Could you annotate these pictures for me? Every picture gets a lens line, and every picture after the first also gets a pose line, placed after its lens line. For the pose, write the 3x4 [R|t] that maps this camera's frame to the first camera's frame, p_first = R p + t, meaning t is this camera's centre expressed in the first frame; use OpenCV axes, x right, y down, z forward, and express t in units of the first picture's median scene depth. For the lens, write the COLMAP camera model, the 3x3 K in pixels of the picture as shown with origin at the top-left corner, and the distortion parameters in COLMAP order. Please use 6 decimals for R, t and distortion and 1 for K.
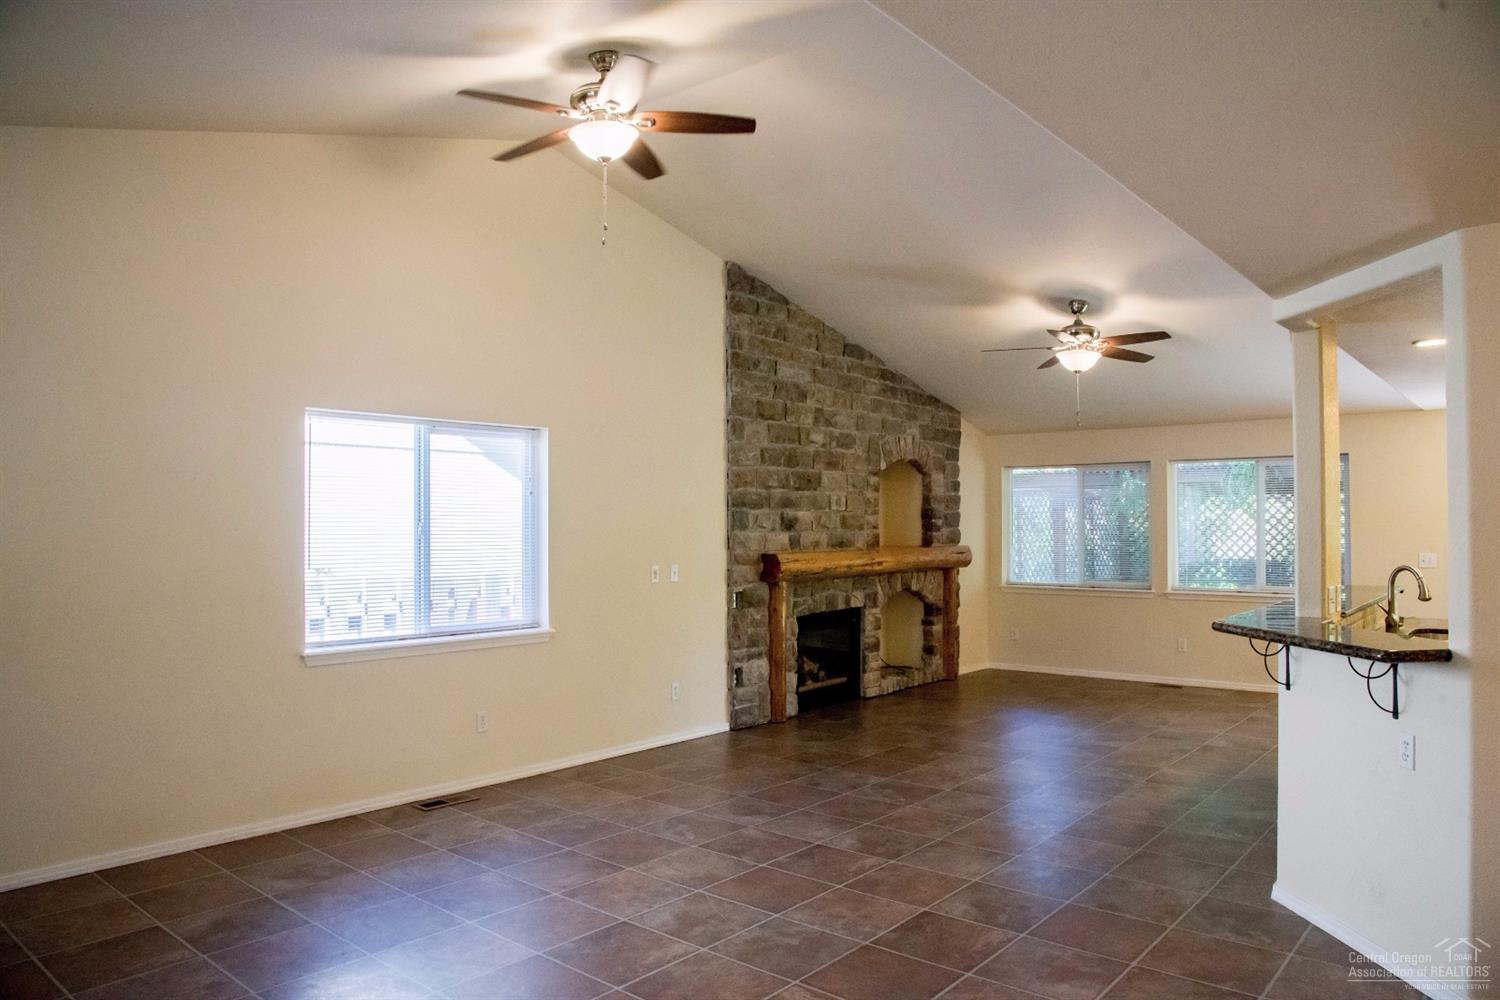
lens RADIAL K [[1016.5, 0, 750.0], [0, 1016.5, 500.0], [0, 0, 1]] dist [-0.119711, 0.063613]
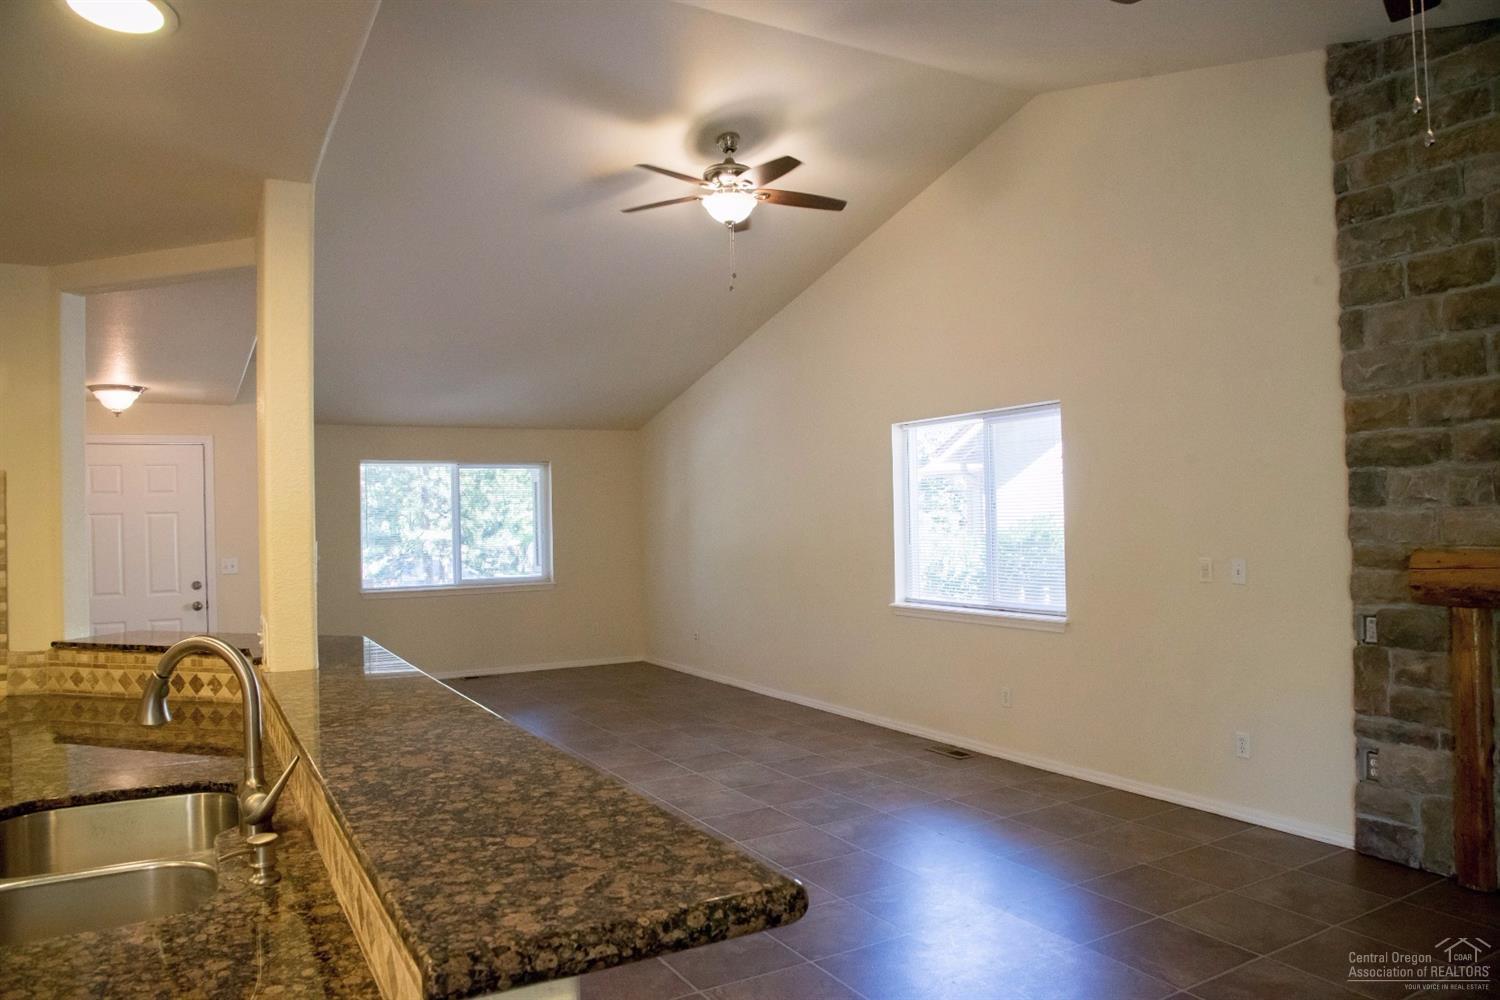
lens RADIAL K [[1016.5, 0, 750.0], [0, 1016.5, 500.0], [0, 0, 1]] dist [-0.119711, 0.063613]
pose [[-0.336982, -0.007615, -0.941480, 0.621640], [0.044881, 0.998701, -0.024142, 0.024239], [0.940441, -0.050390, -0.336202, 0.864727]]
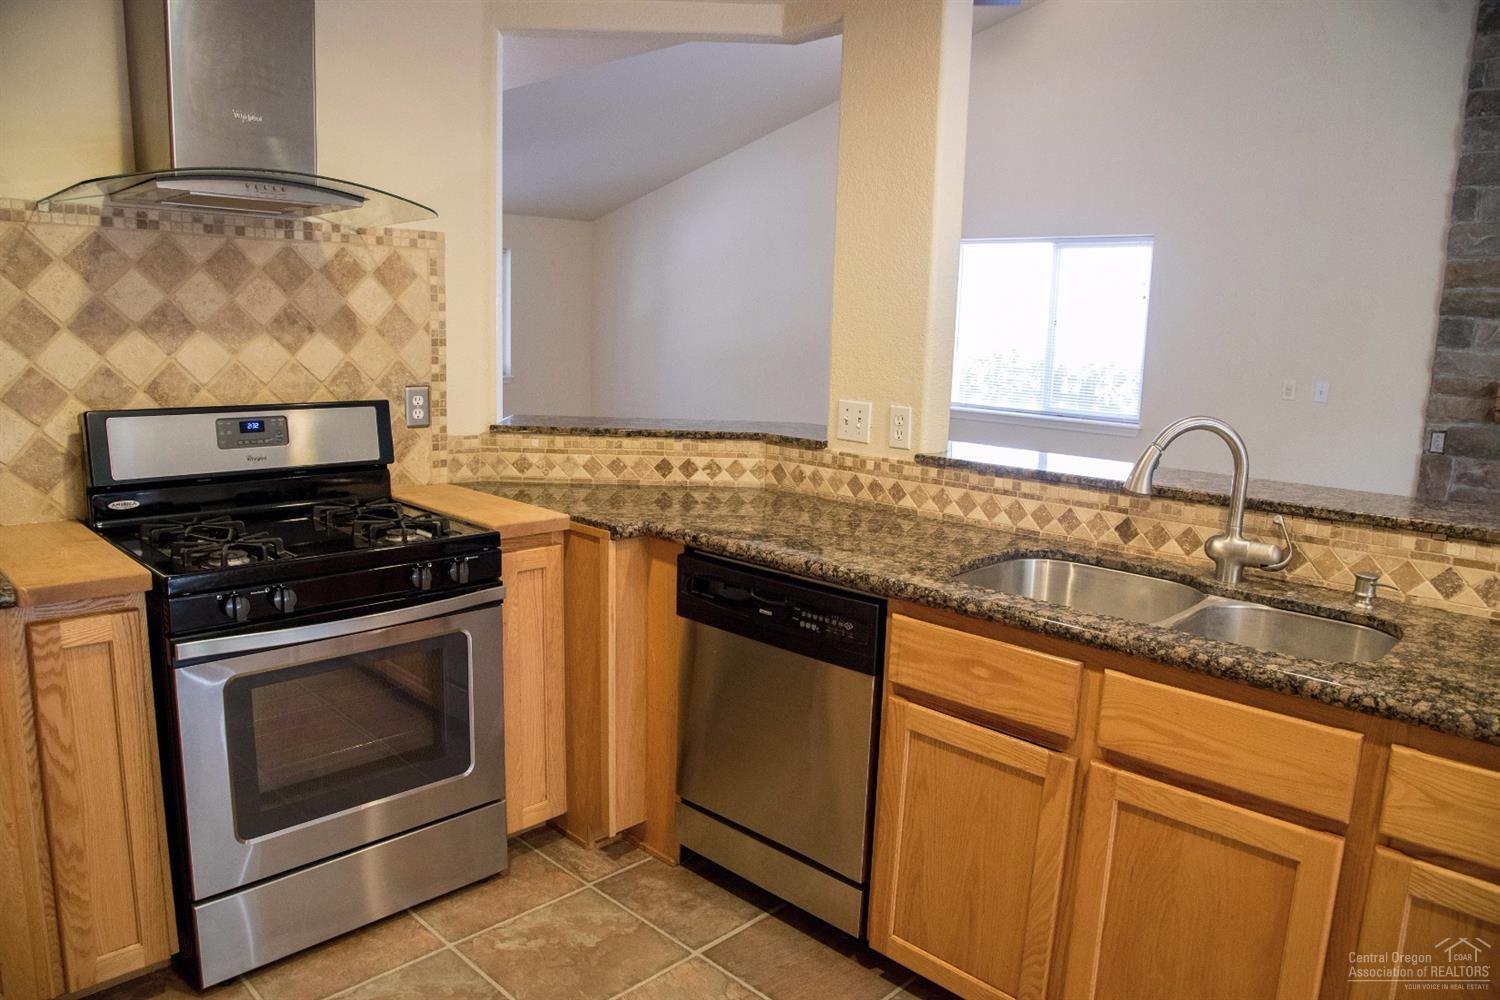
lens RADIAL K [[1016.5, 0, 750.0], [0, 1016.5, 500.0], [0, 0, 1]] dist [-0.119711, 0.063613]
pose [[-0.061339, 0.171095, -0.983343, 0.726436], [-0.005666, 0.985123, 0.171758, 0.021661], [0.998101, 0.016107, -0.059457, 0.543074]]
